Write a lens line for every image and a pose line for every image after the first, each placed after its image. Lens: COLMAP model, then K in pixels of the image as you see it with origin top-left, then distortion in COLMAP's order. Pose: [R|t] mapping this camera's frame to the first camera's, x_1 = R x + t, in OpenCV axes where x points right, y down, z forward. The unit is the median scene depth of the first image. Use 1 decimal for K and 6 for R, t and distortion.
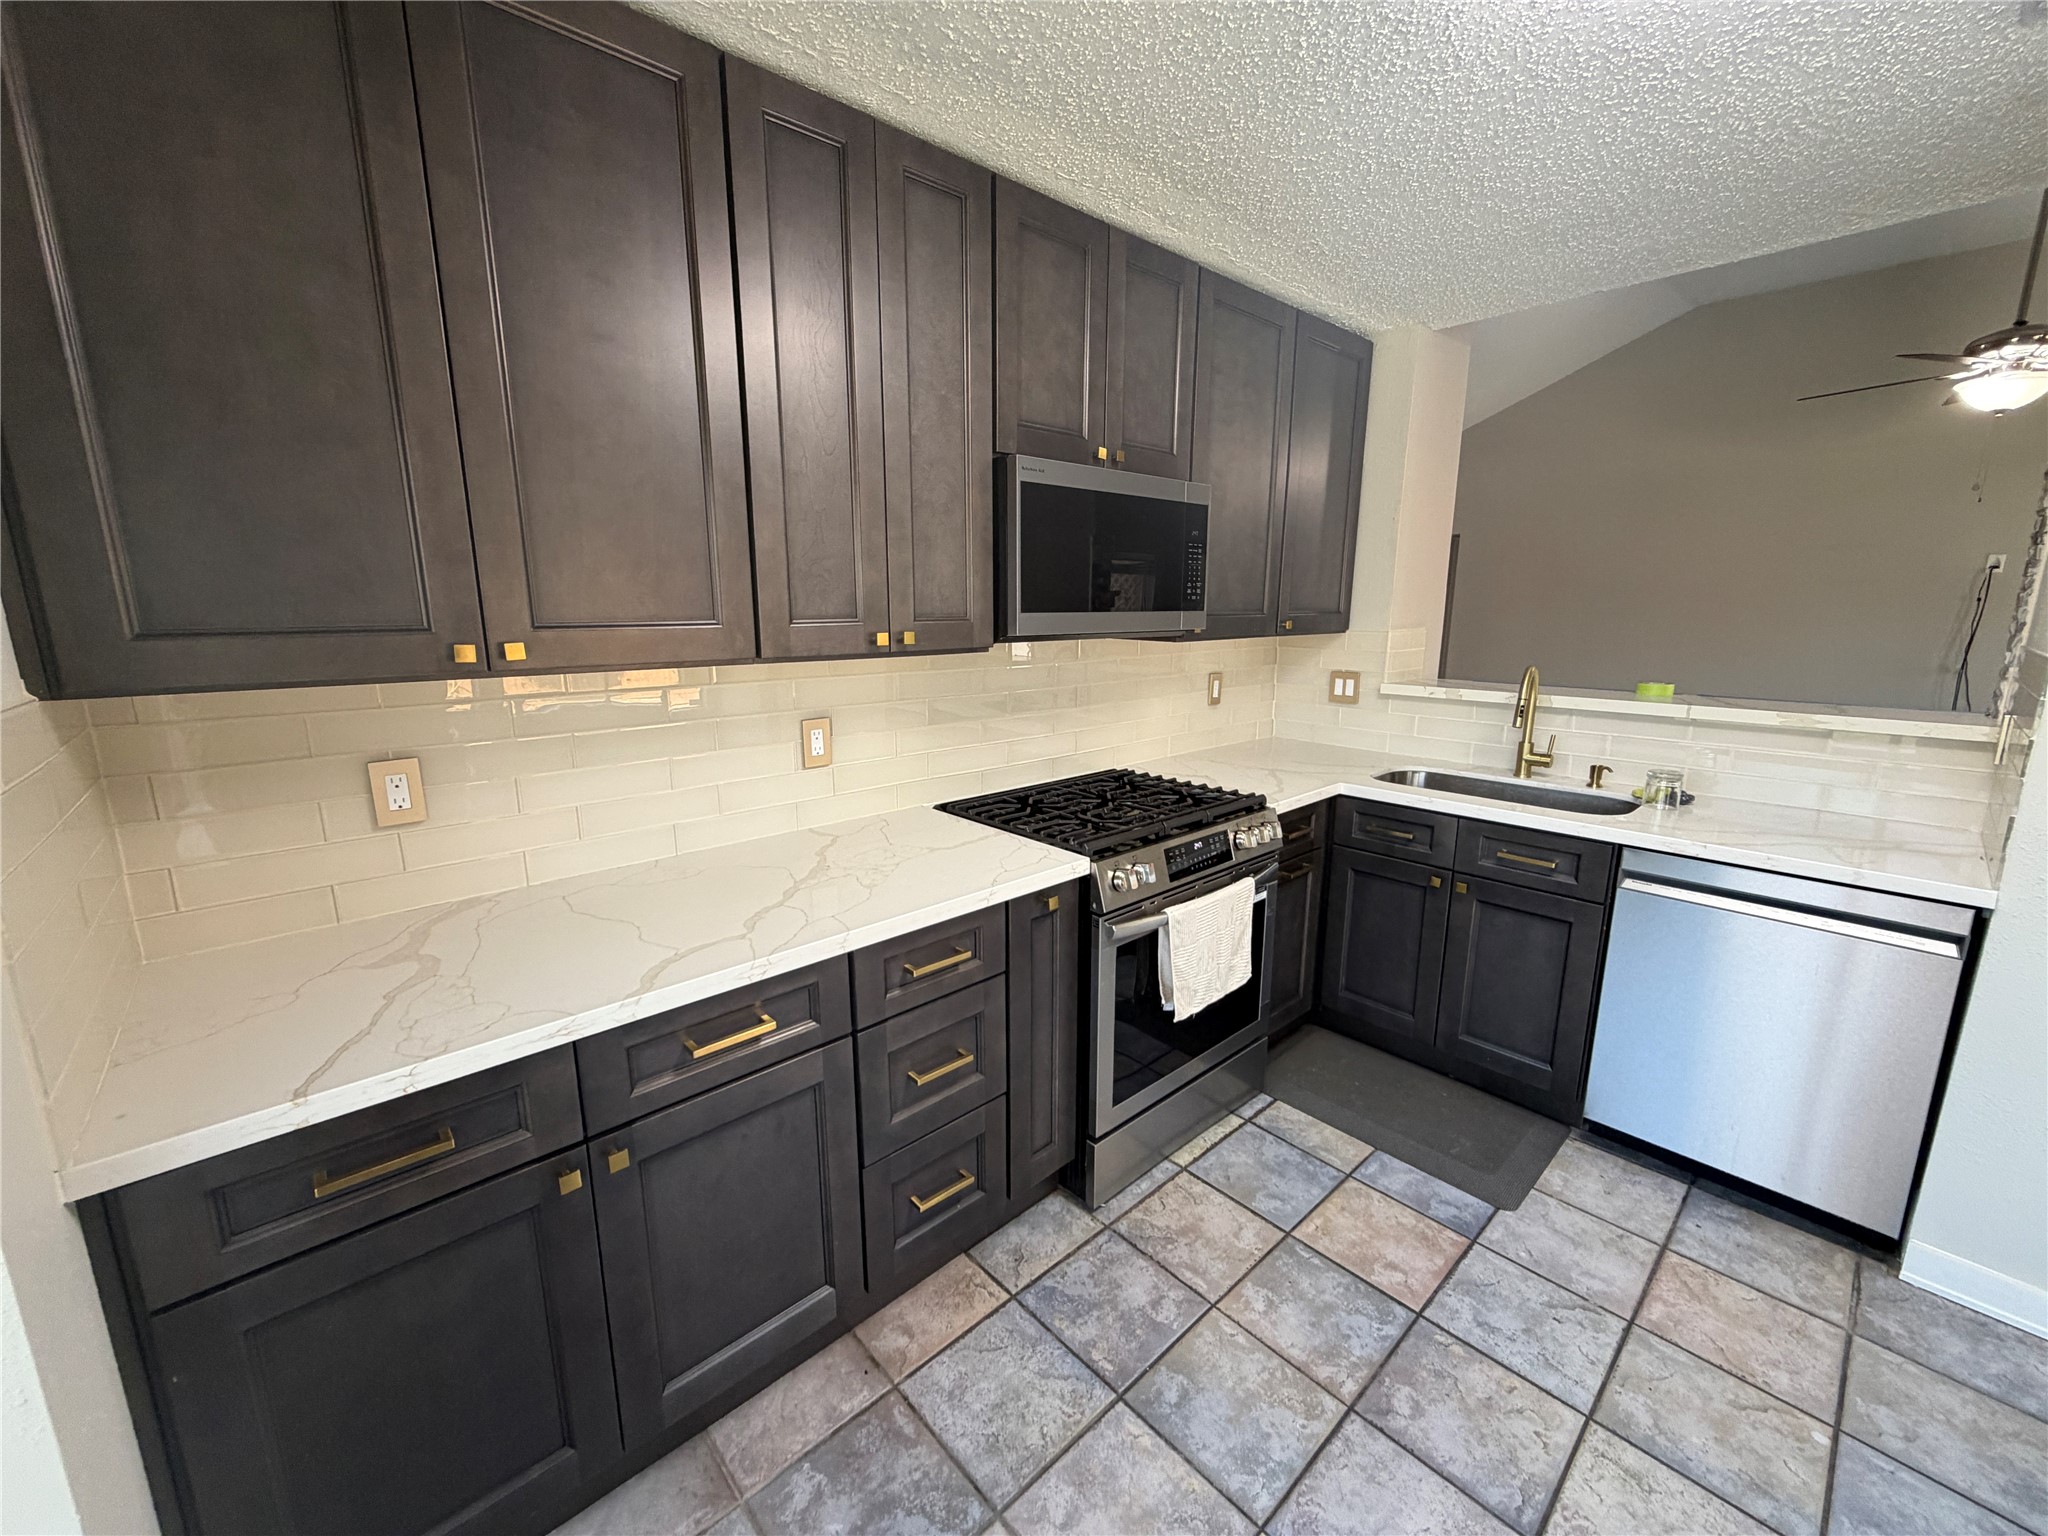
lens RADIAL K [[815.9, 0, 1022.1], [0, 815.9, 768.9], [0, 0, 1]] dist [-0.001145, 0.000152]
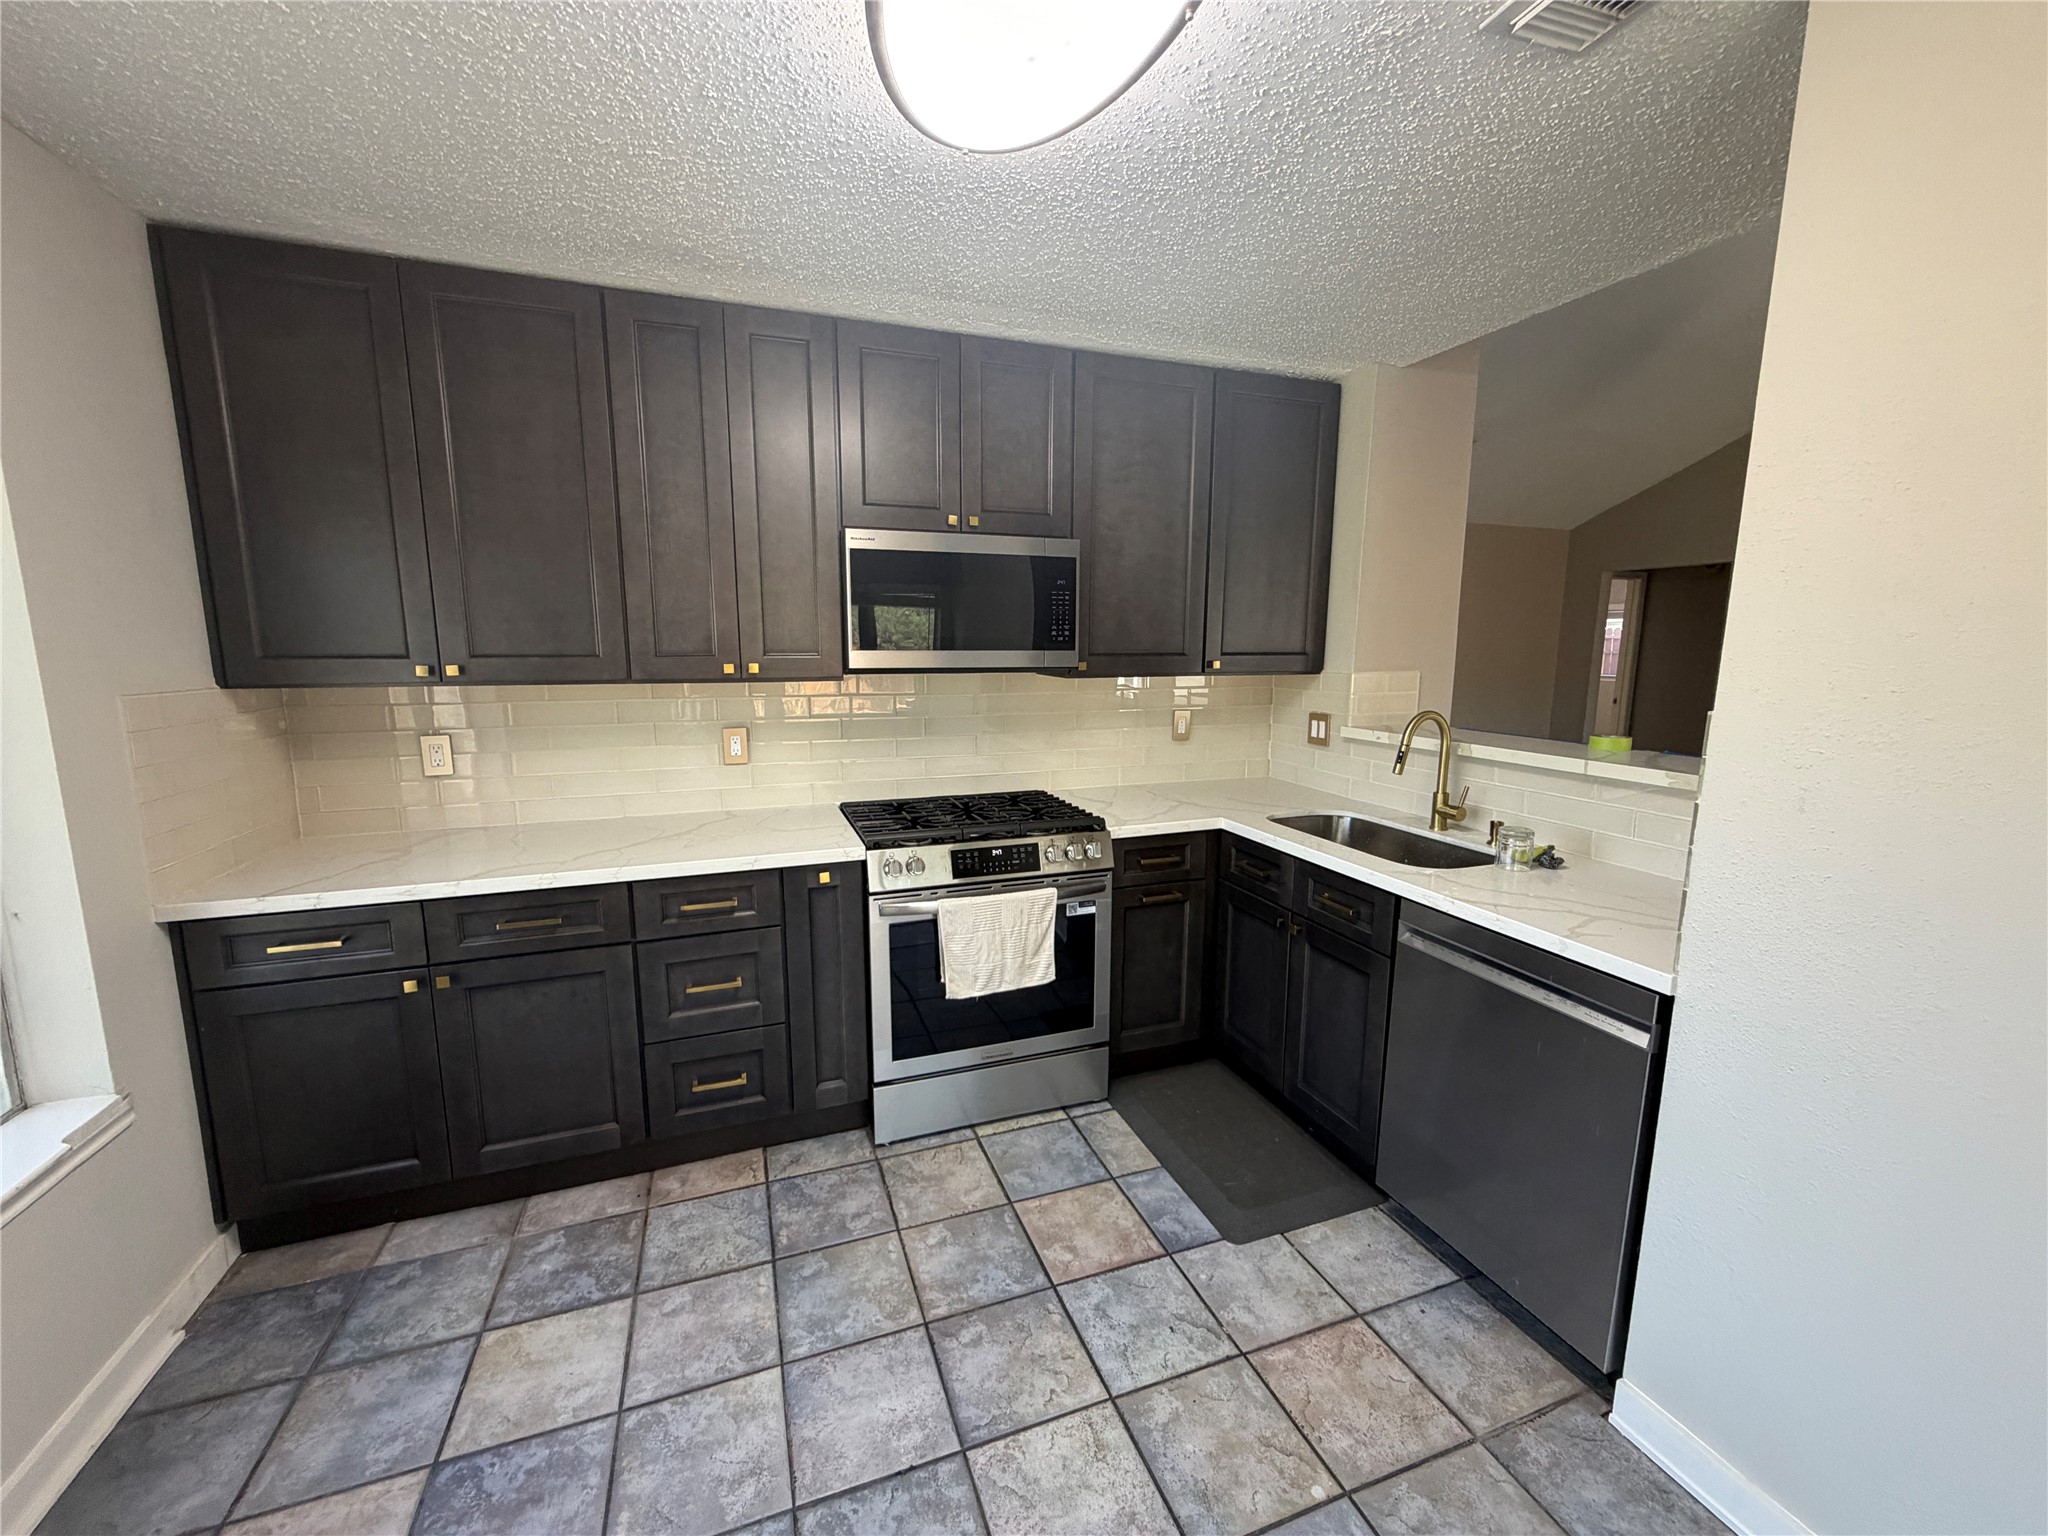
lens RADIAL K [[815.9, 0, 1021.1], [0, 815.9, 769.2], [0, 0, 1]] dist [-0.001145, 0.000152]
pose [[0.926171, 0.061819, -0.372002, 0.732877], [-0.079070, 0.996378, -0.031284, 0.011401], [0.368721, 0.058388, 0.927704, -0.068757]]
